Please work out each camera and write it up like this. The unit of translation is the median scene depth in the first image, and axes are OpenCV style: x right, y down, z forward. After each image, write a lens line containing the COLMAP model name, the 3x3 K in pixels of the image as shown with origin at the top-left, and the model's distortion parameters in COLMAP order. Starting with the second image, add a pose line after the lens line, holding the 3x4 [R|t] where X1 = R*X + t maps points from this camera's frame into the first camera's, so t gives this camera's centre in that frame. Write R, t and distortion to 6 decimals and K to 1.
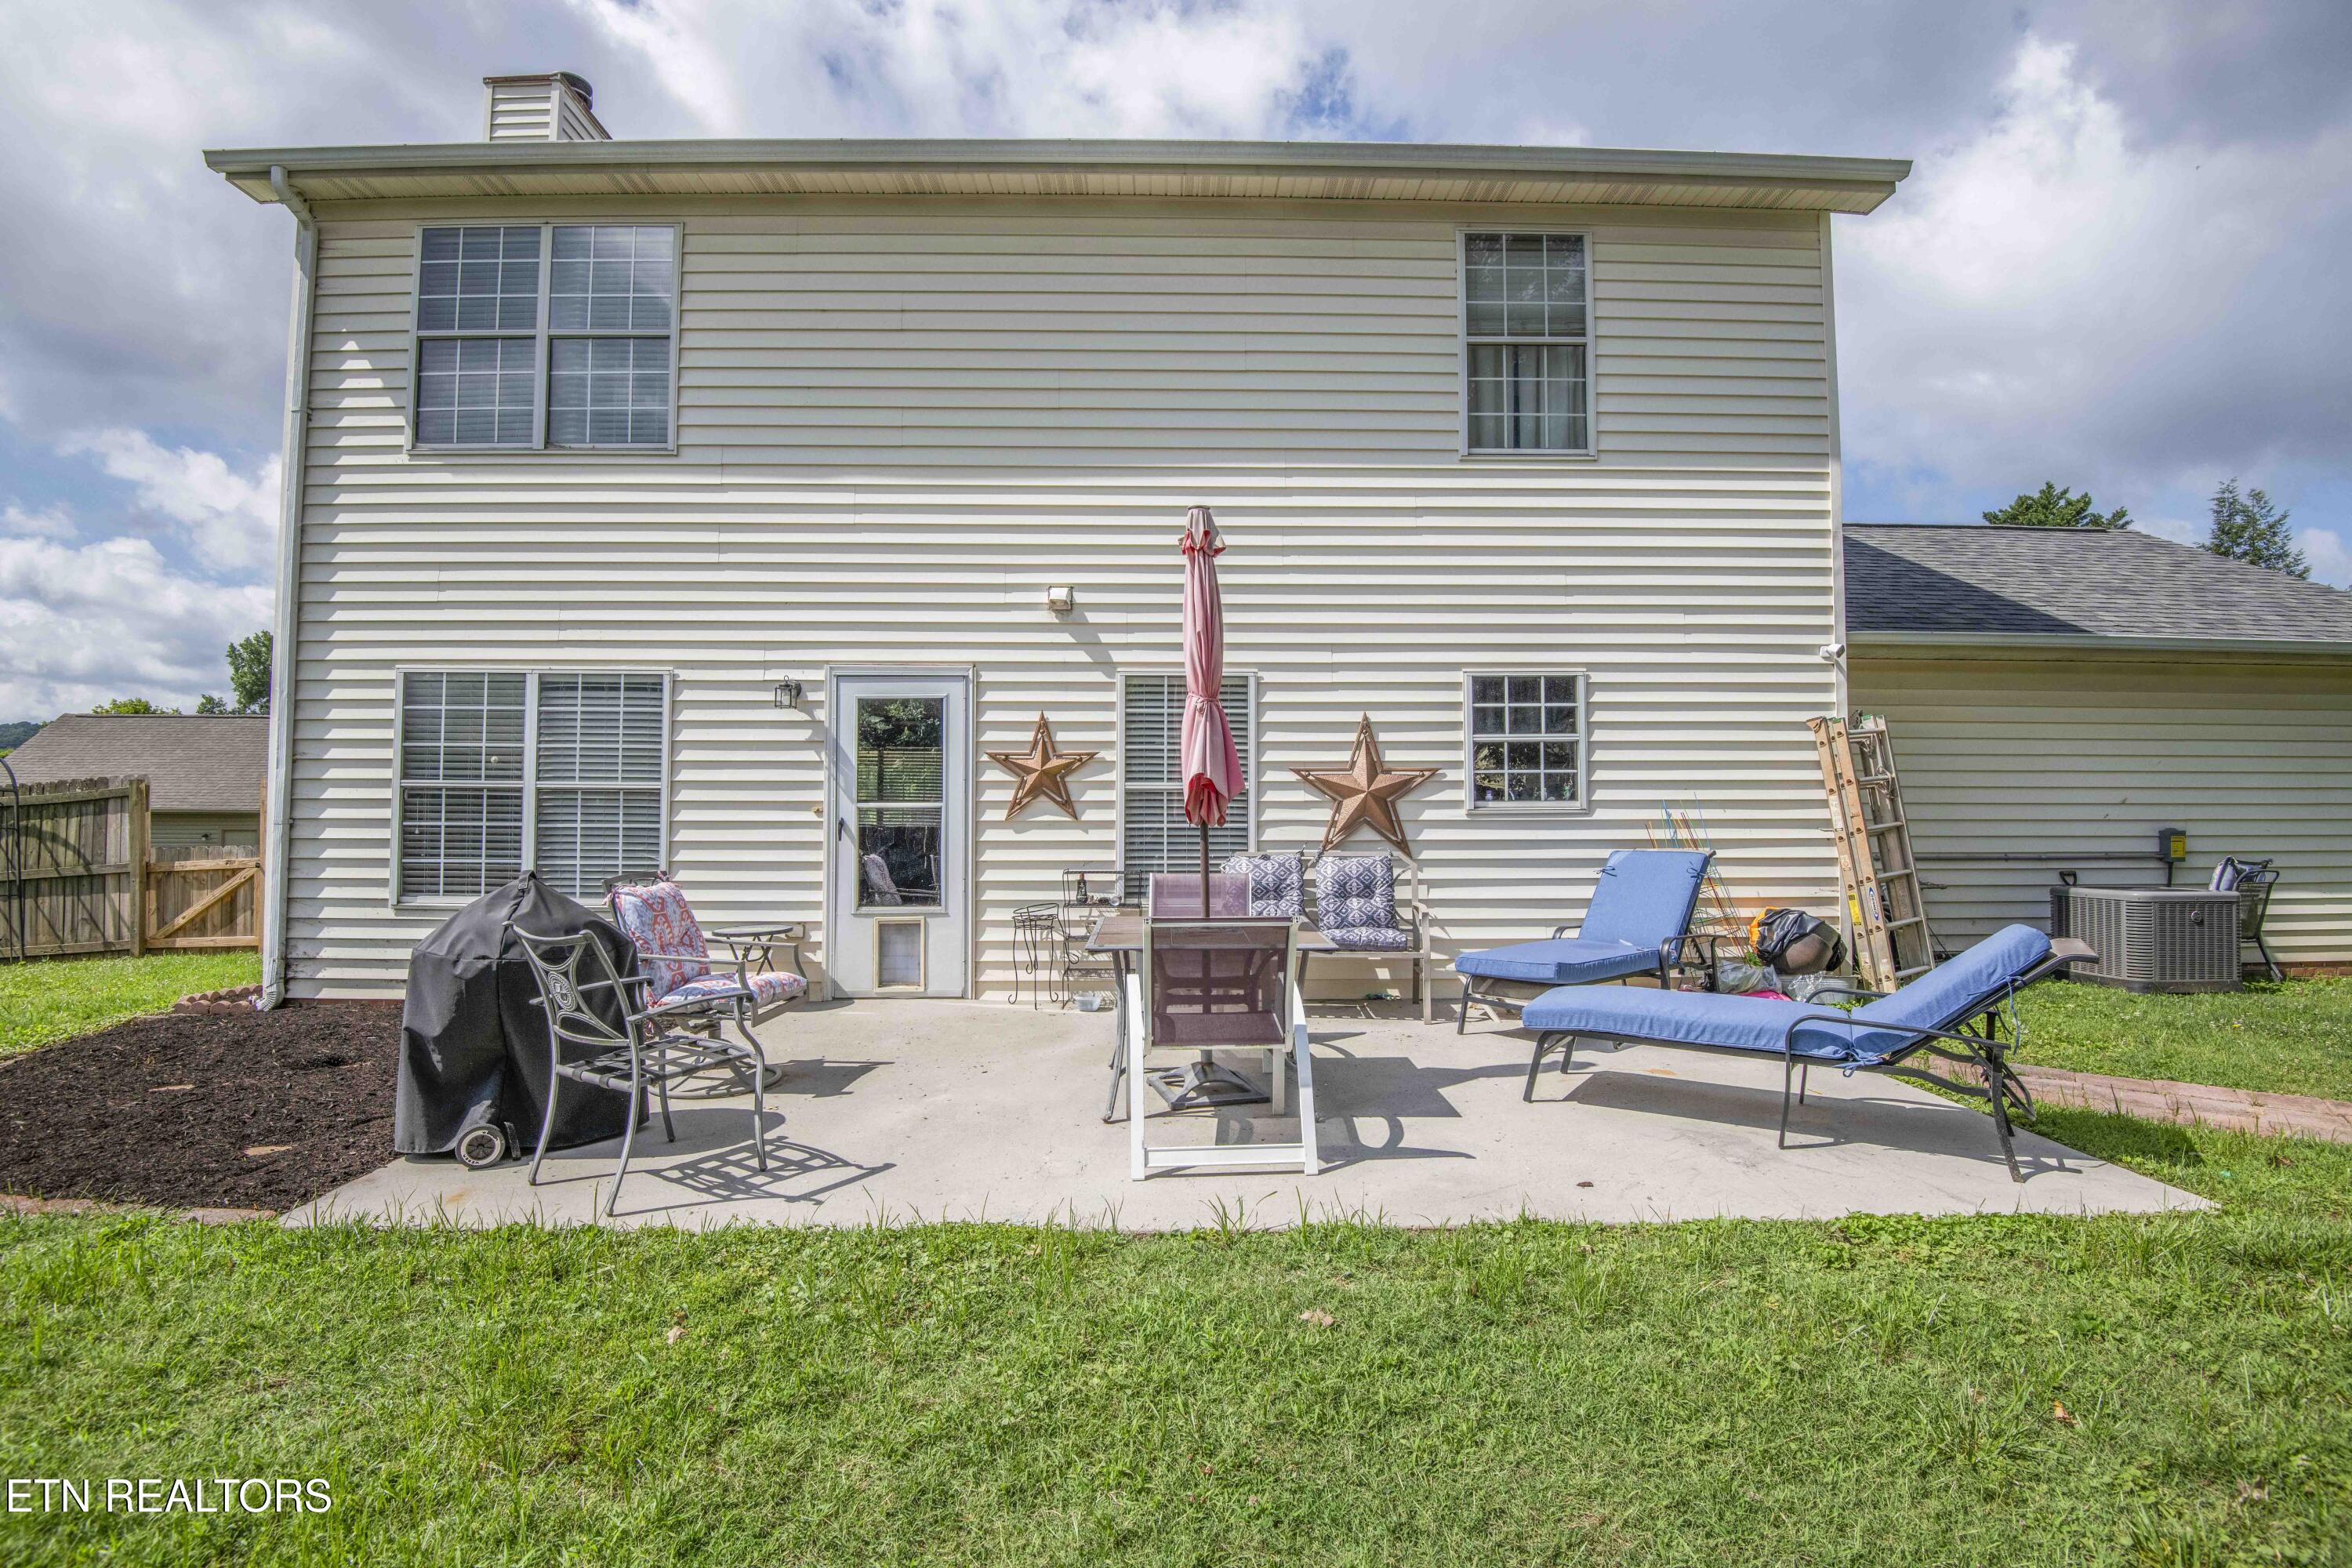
lens RADIAL K [[1078.7, 0, 1184.6], [0, 1078.7, 784.7], [0, 0, 1]] dist [-0.008190, -0.017326]
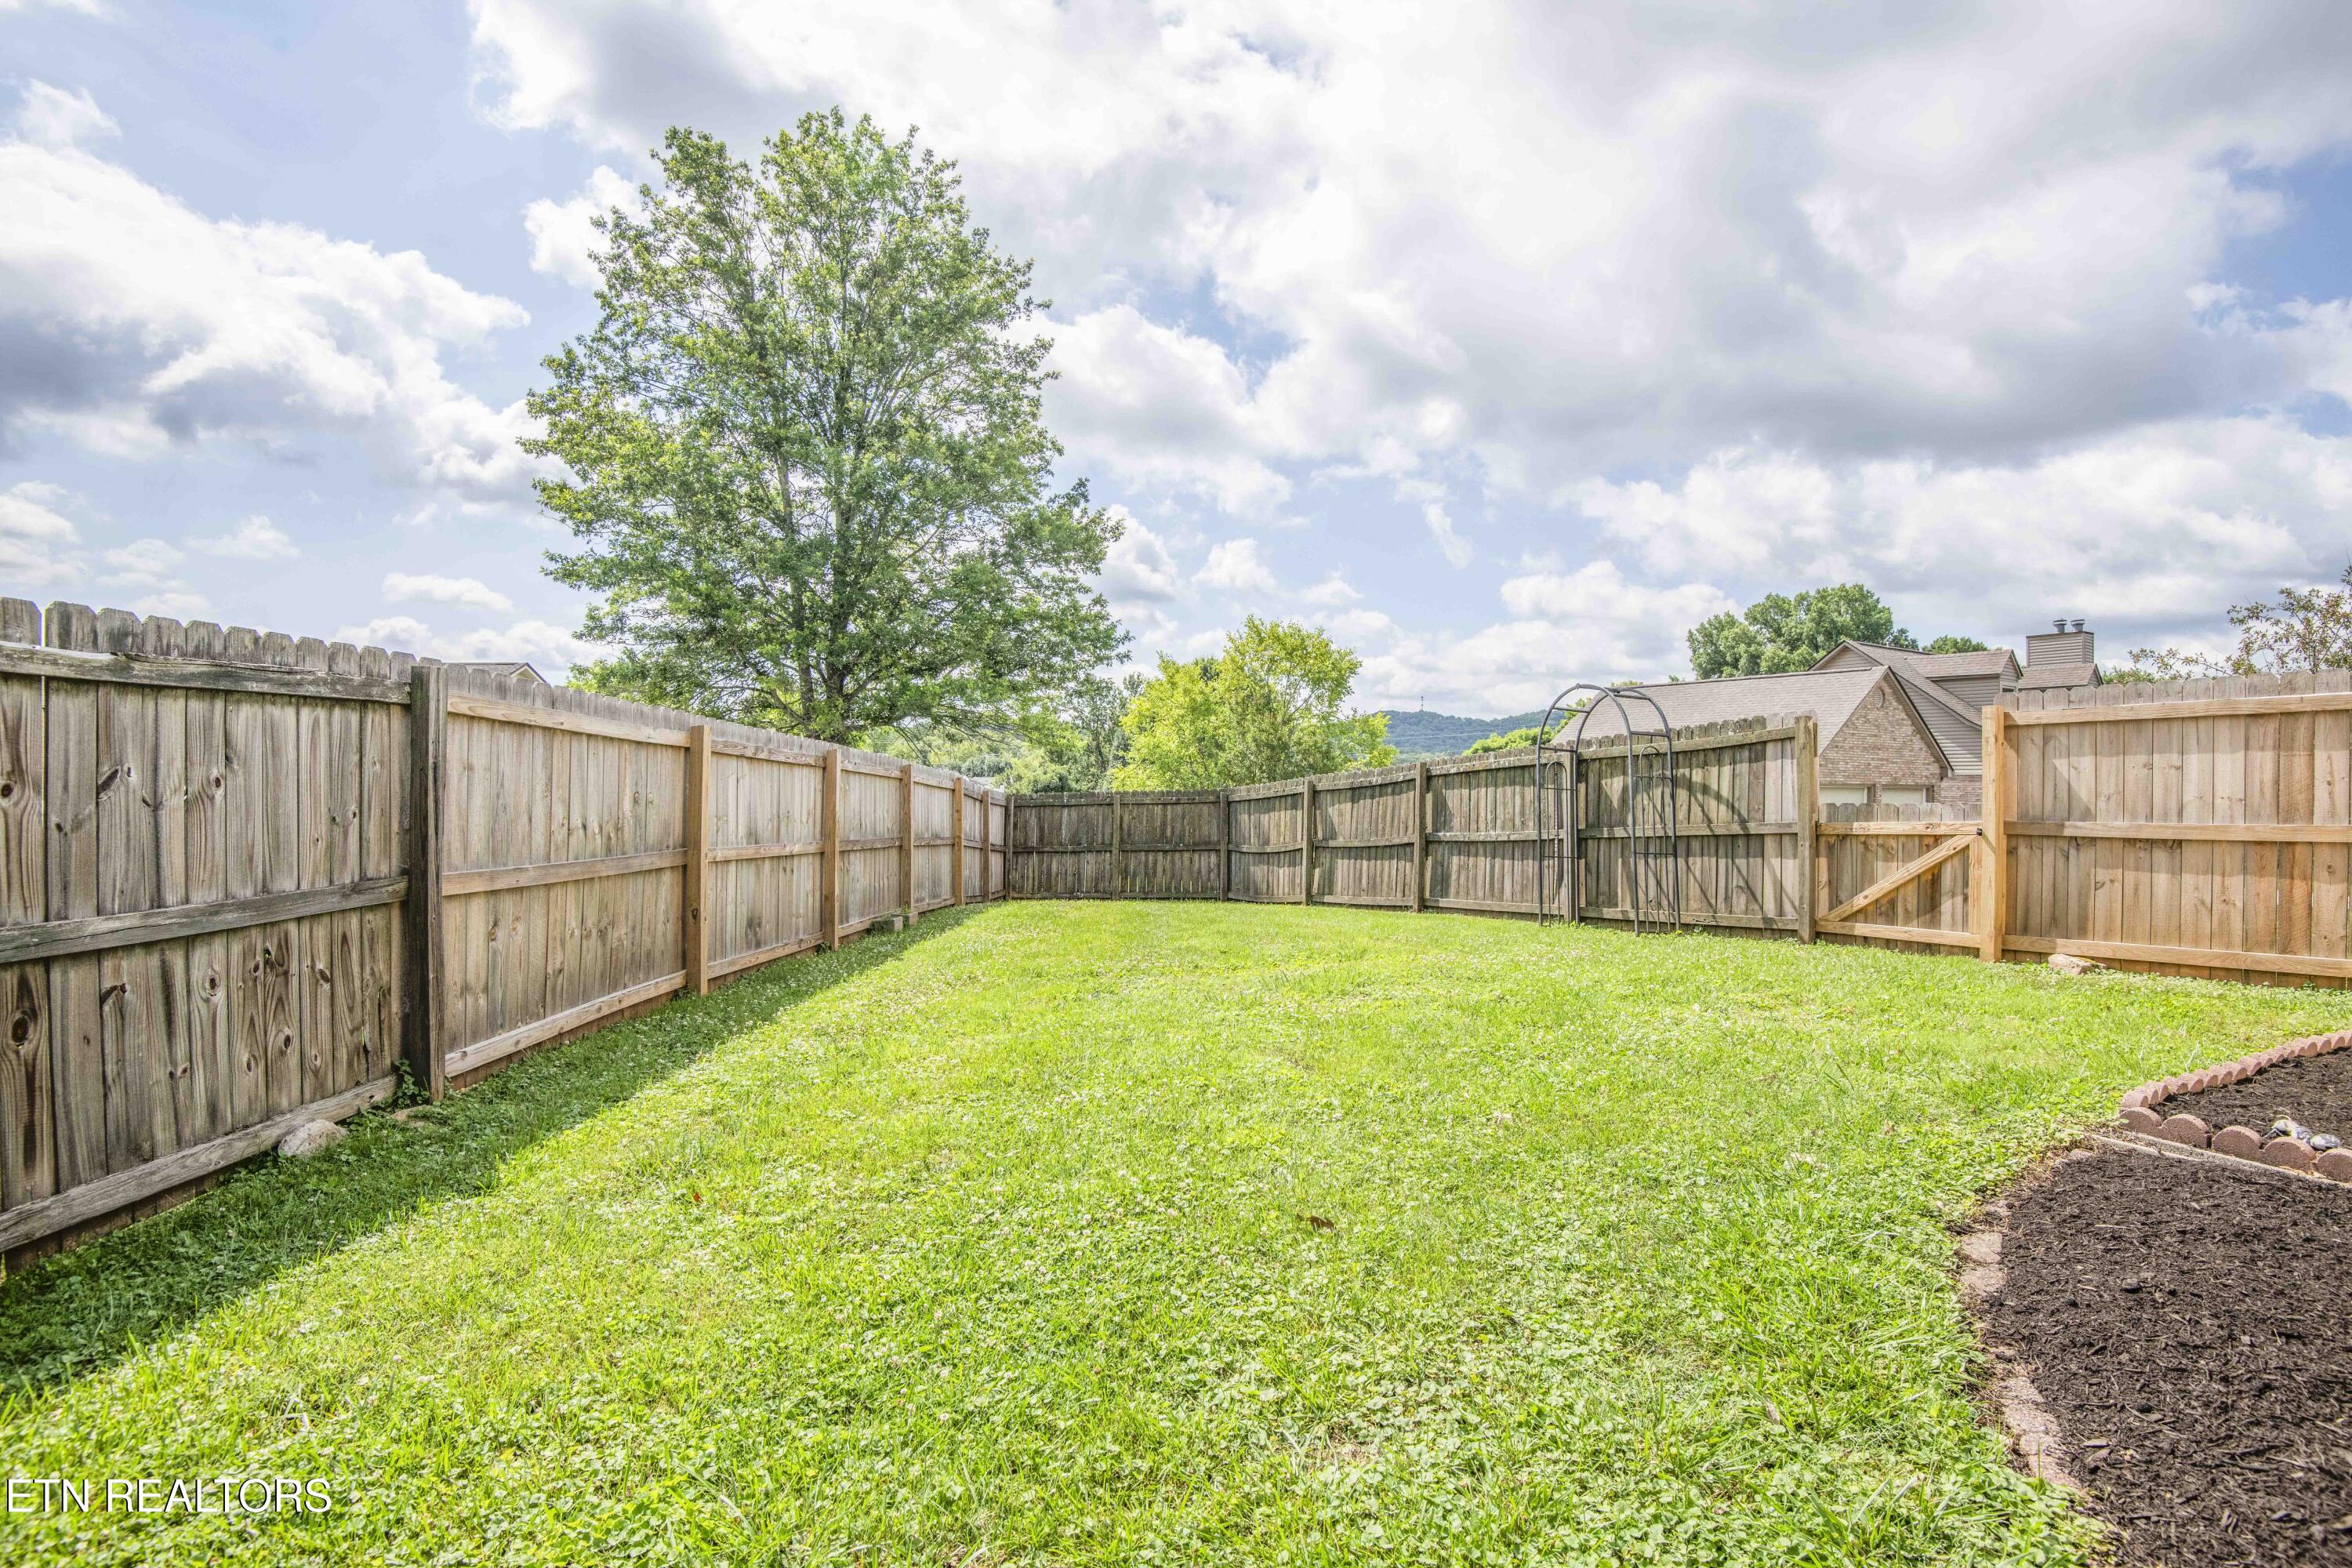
lens RADIAL K [[1078.7, 0, 1184.6], [0, 1078.7, 784.7], [0, 0, 1]] dist [-0.008190, -0.017326]
pose [[0.401791, 0.009028, -0.915687, -0.444151], [0.021506, 0.999583, 0.019292, 0.020701], [0.915479, -0.027444, 0.401429, 0.250509]]
